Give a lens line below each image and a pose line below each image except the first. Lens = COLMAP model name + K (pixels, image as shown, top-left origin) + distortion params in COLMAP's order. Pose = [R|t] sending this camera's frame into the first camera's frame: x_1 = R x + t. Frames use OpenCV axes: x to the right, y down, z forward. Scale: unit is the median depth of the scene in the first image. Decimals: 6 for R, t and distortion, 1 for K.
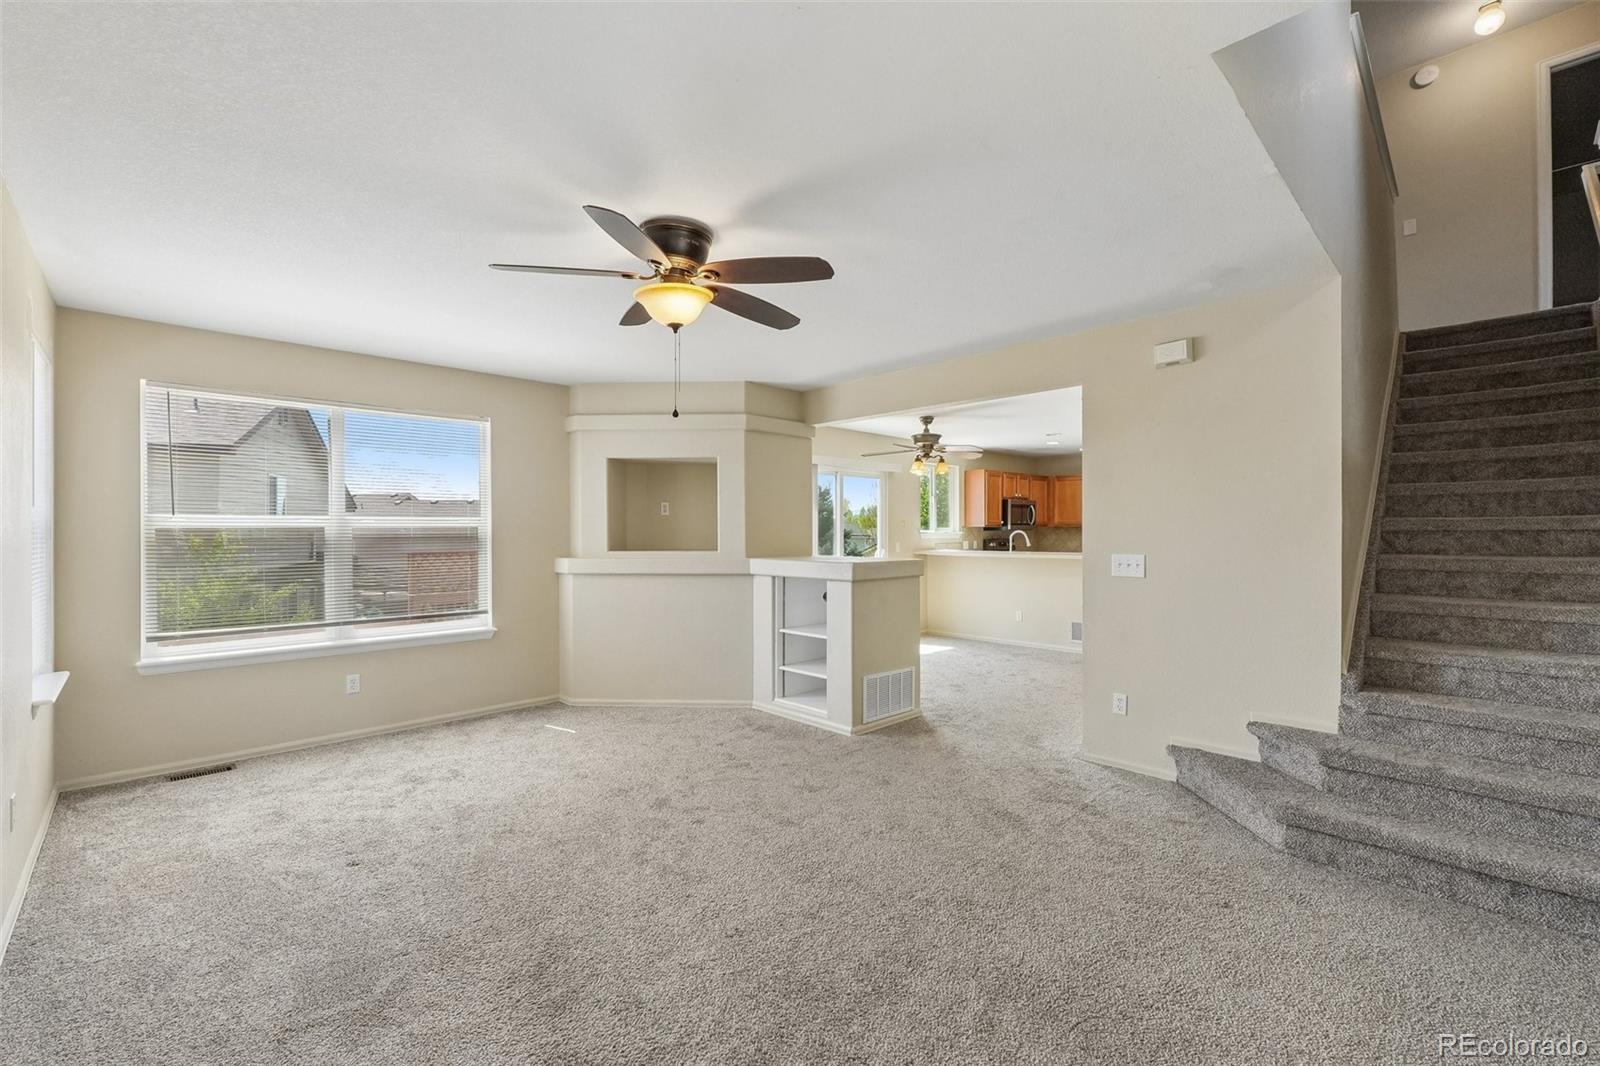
lens RADIAL K [[657.8, 0, 800.0], [0, 657.8, 533.0], [0, 0, 1]] dist [0.000070, 0.000234]
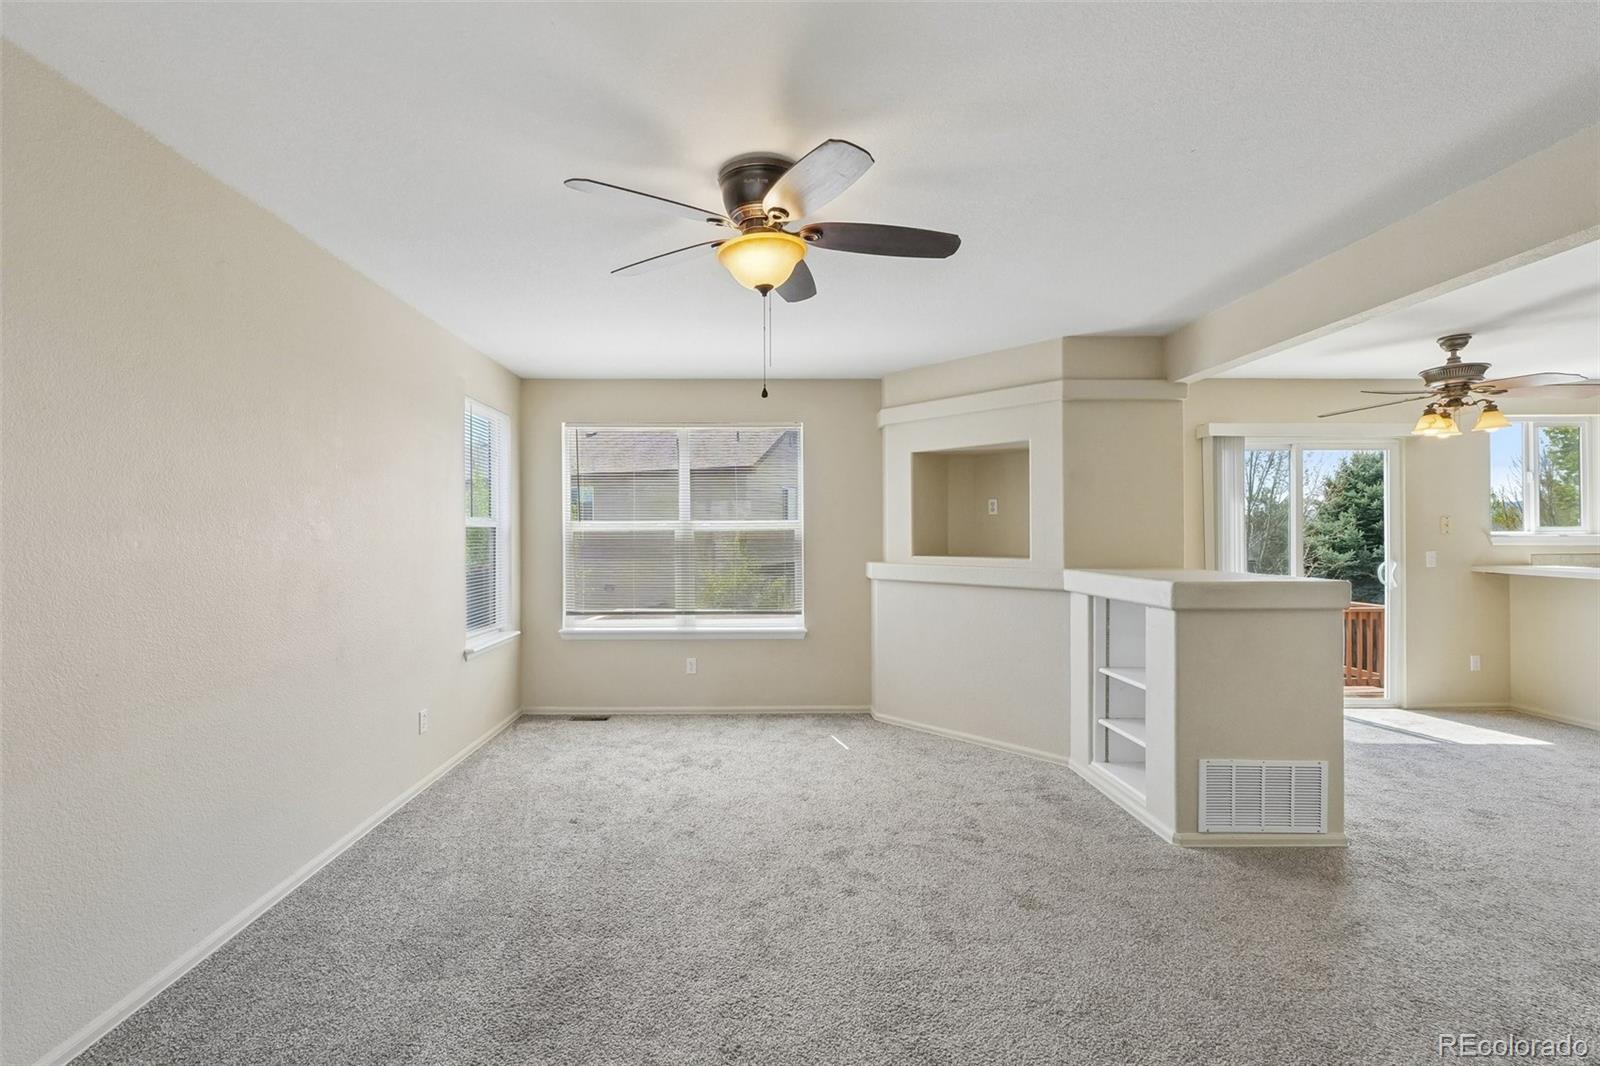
lens RADIAL K [[683.2, 0, 800.0], [0, 683.2, 533.0], [0, 0, 1]] dist [0.000277, 0.000420]
pose [[0.730813, -0.001248, -0.682576, 0.263797], [-0.000870, 0.999996, -0.002759, -0.000861], [0.682577, 0.002610, 0.730809, 0.238860]]
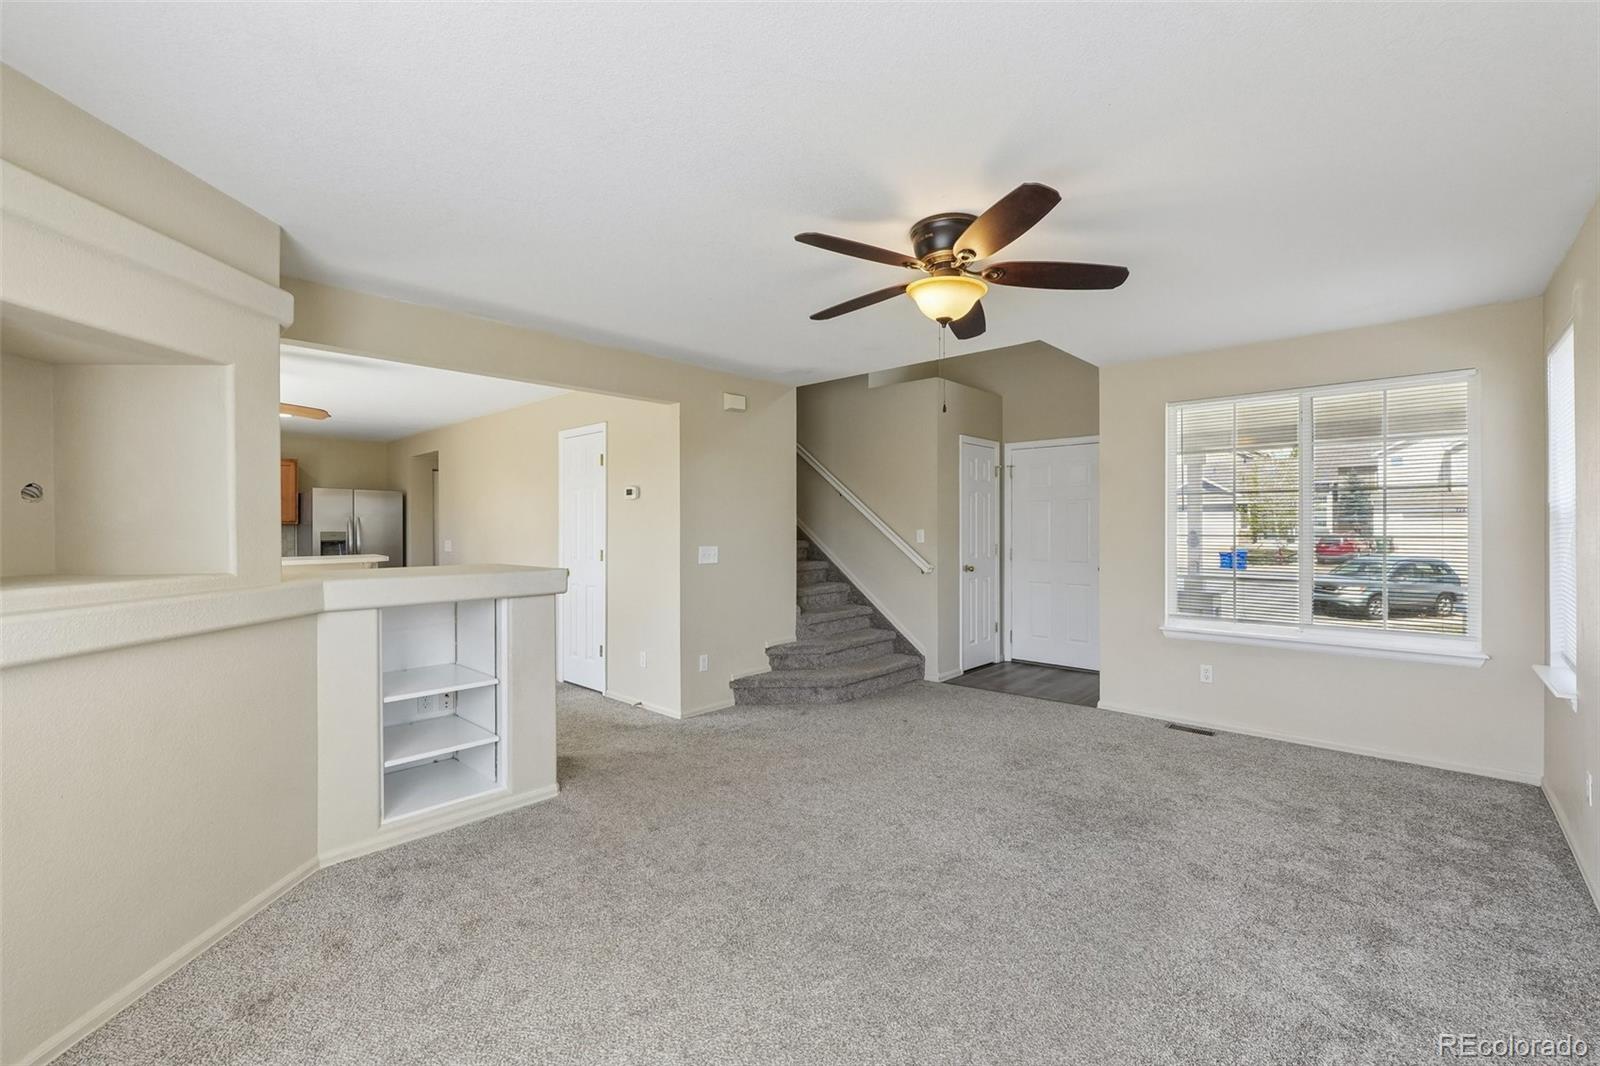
lens RADIAL K [[683.2, 0, 800.0], [0, 683.2, 533.0], [0, 0, 1]] dist [0.000277, 0.000420]
pose [[-0.058915, -0.000135, 0.998263, -0.693895], [0.004869, 0.999988, 0.000423, 0.005188], [-0.998251, 0.004886, -0.058914, 0.724524]]
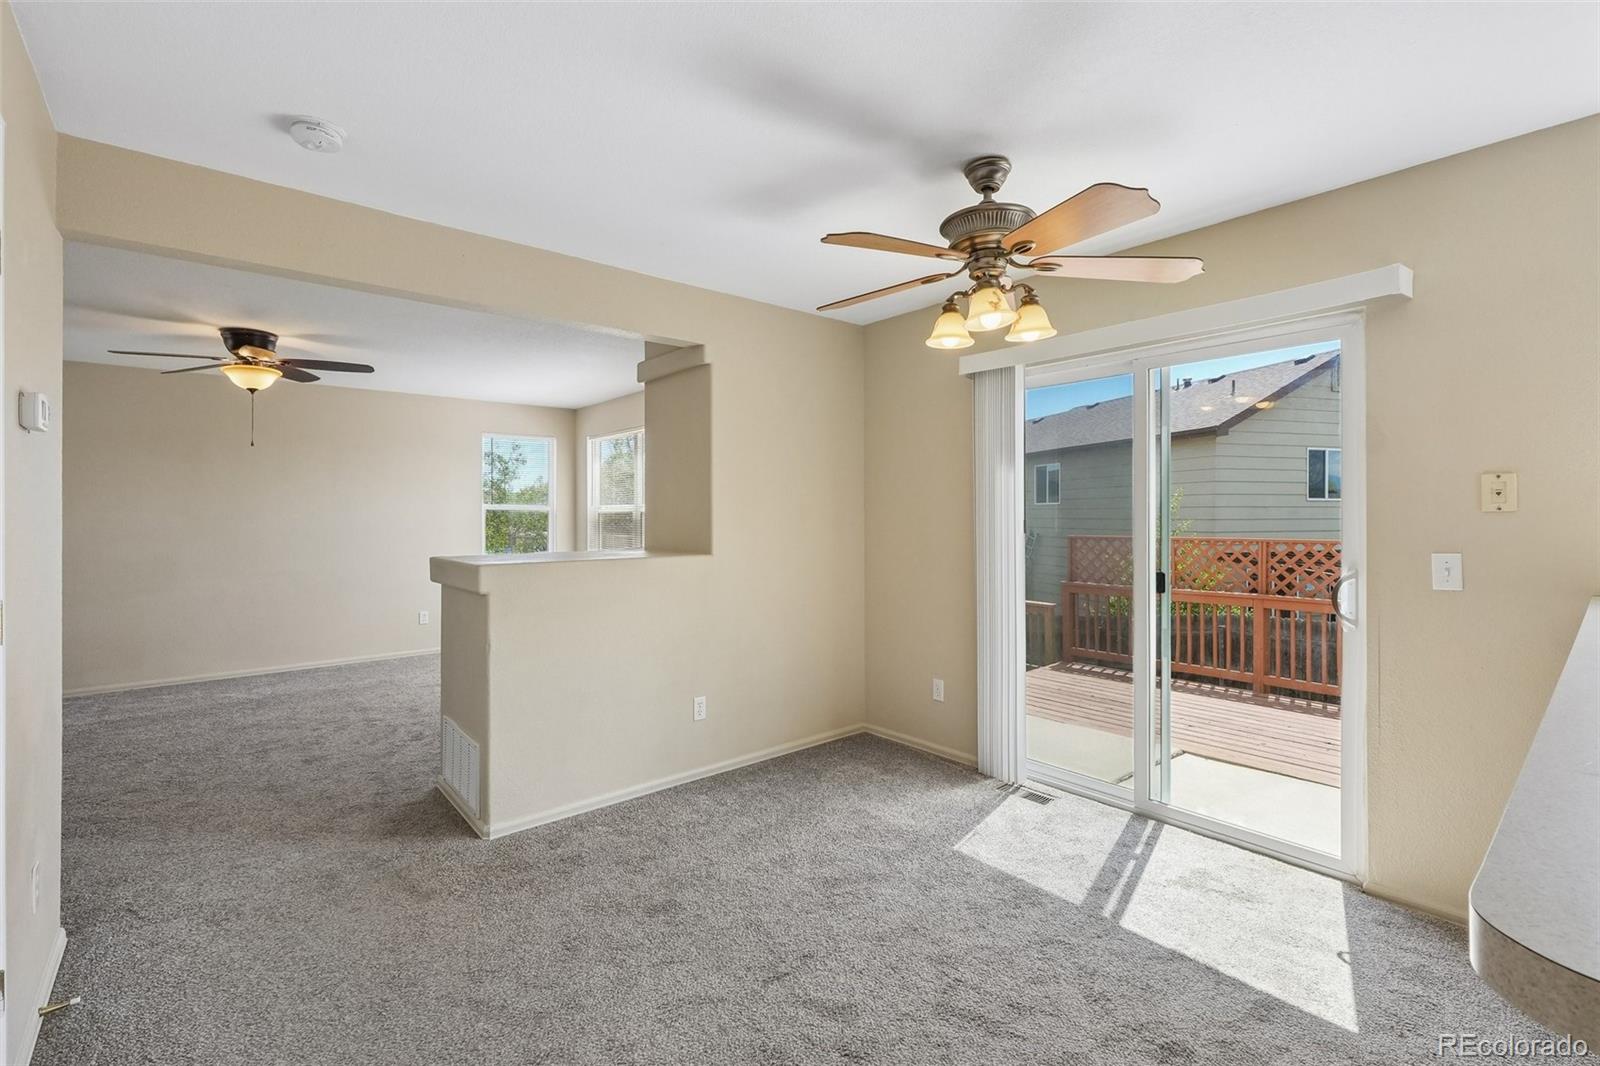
lens RADIAL K [[704.6, 0, 804.1], [0, 704.6, 517.0], [0, 0, 1]] dist [0.000539, 0.000123]
pose [[-0.074644, 0.000764, -0.997210, 0.826190], [-0.003409, 0.999994, 0.001021, 0.000238], [0.997204, 0.003476, -0.074641, 1.426994]]
